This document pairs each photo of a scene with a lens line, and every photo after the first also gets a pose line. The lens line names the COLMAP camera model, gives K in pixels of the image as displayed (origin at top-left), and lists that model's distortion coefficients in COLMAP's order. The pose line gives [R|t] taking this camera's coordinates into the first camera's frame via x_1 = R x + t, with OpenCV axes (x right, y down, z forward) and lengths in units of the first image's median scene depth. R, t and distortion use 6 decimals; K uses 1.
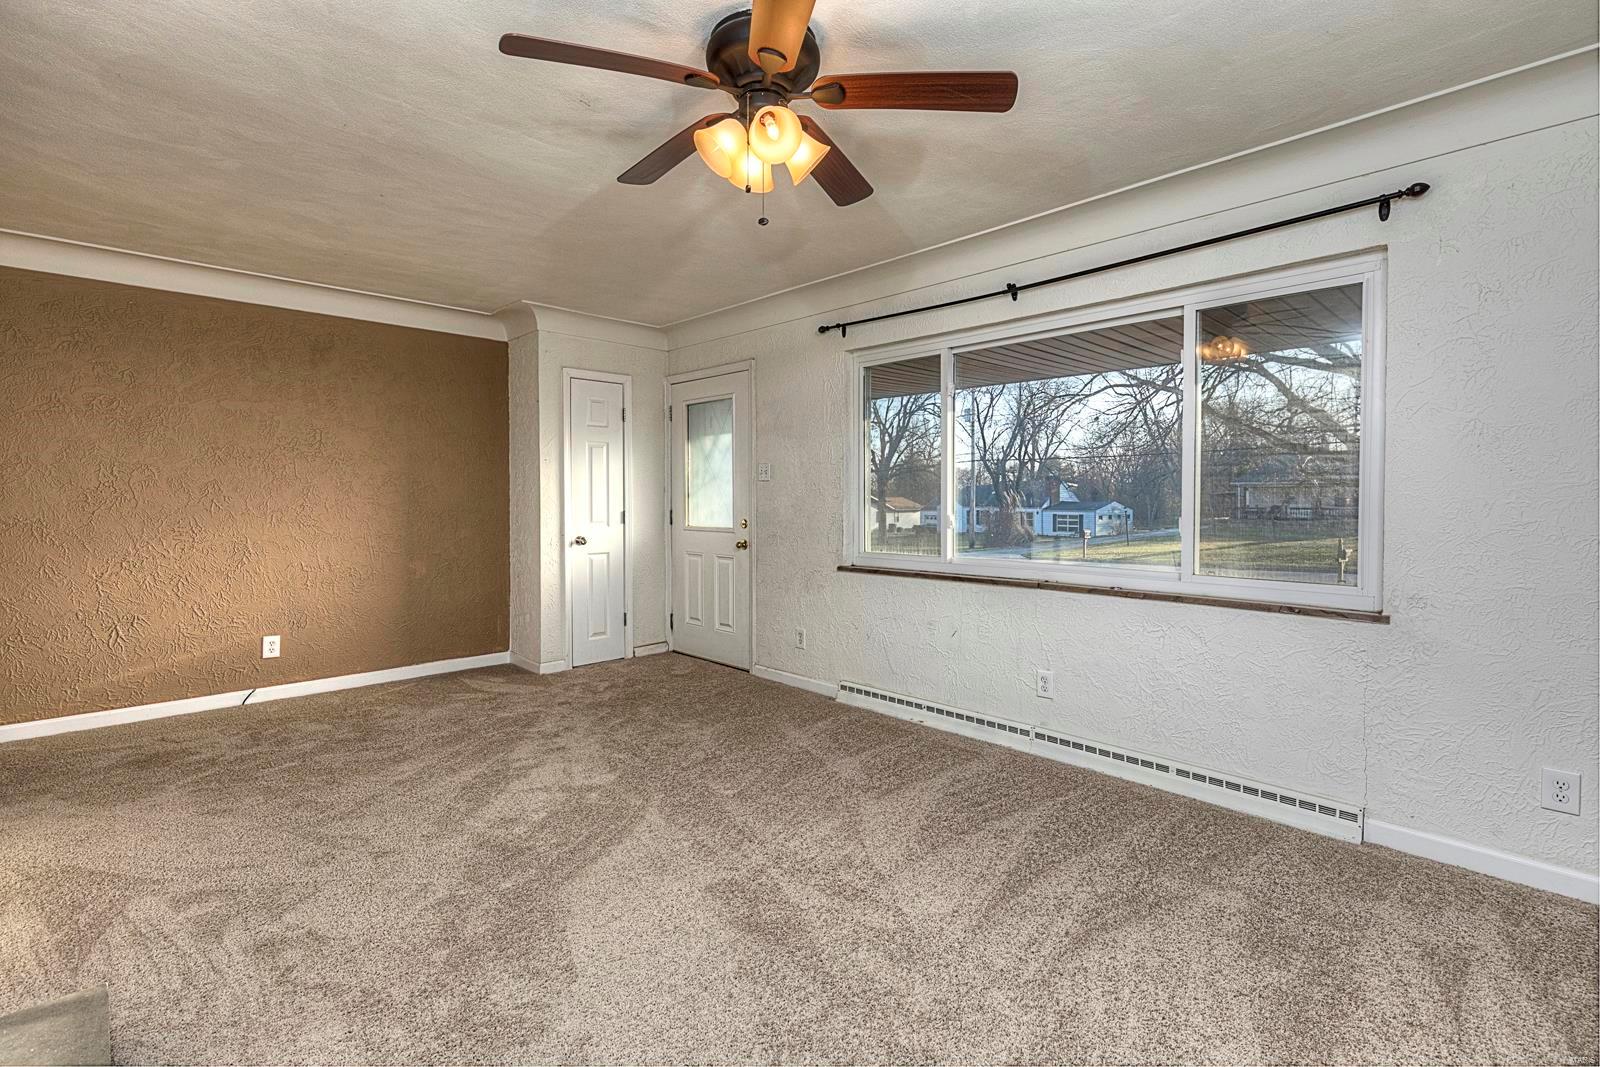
lens RADIAL K [[728.1, 0, 800.4], [0, 728.1, 498.8], [0, 0, 1]] dist [0.002727, 0.000159]
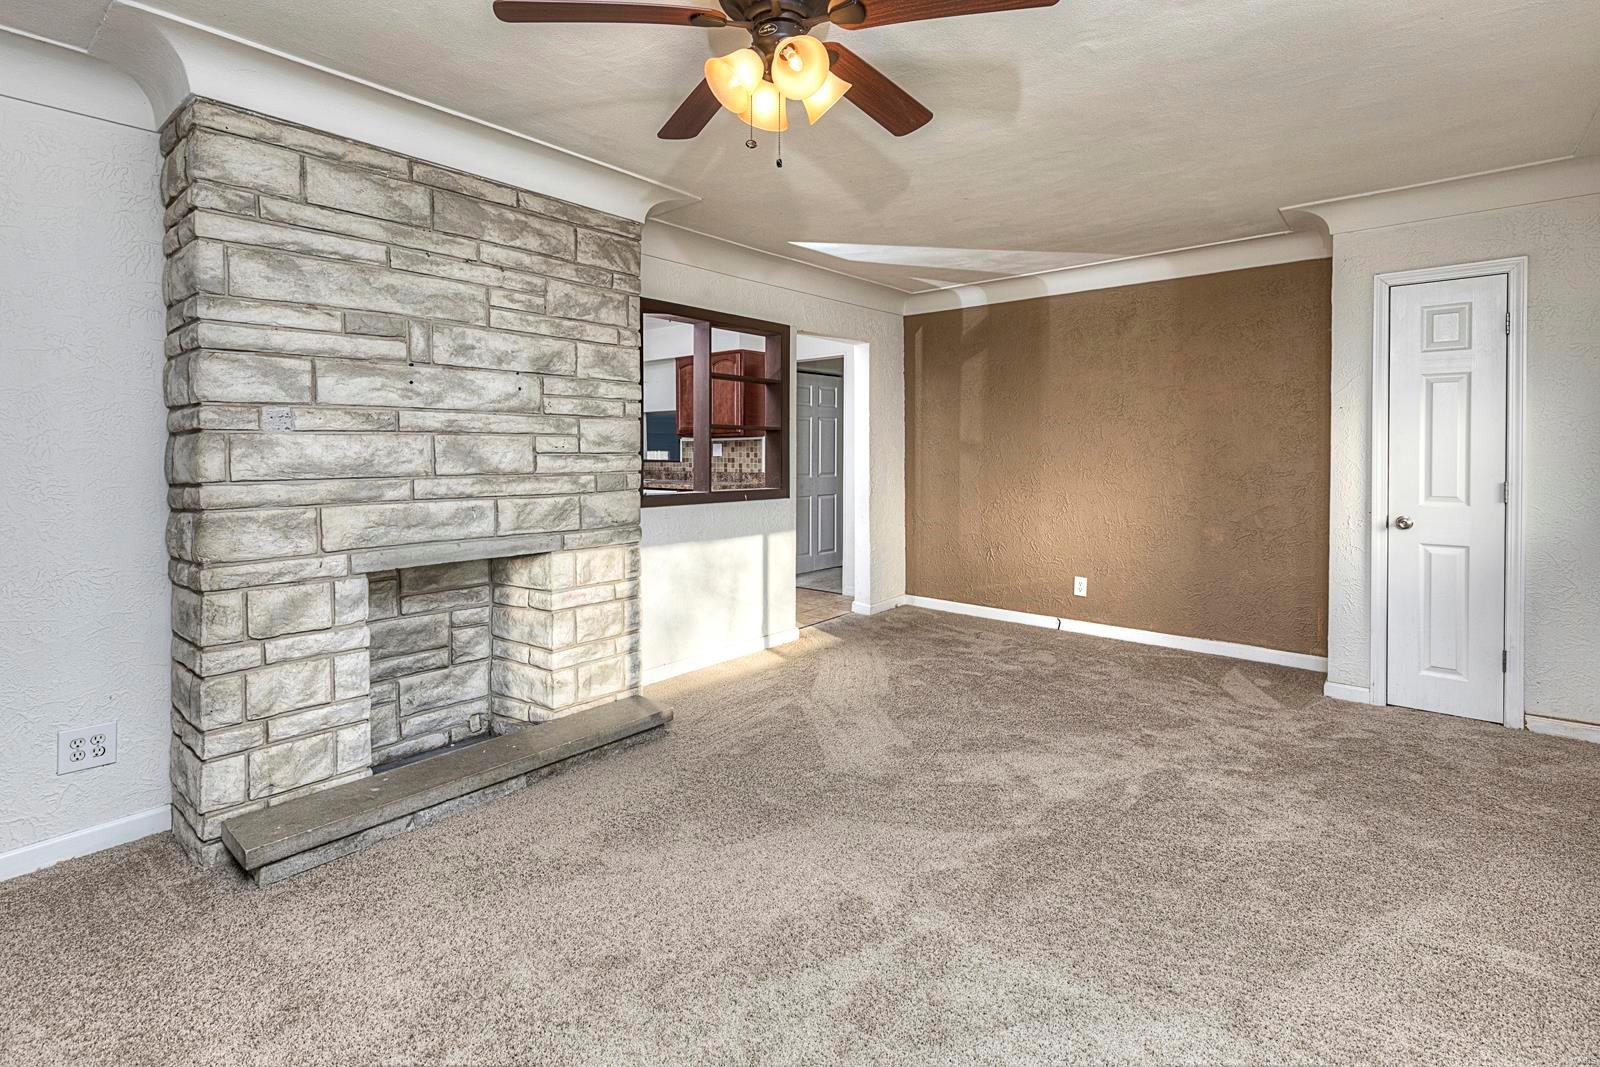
lens RADIAL K [[757.2, 0, 803.2], [0, 757.2, 452.7], [0, 0, 1]] dist [-0.000283, -0.000082]
pose [[0.086894, 0.000724, -0.996217, 0.679465], [-0.005495, 0.999985, 0.000247, -0.010537], [0.996202, 0.005453, 0.086897, 0.729264]]
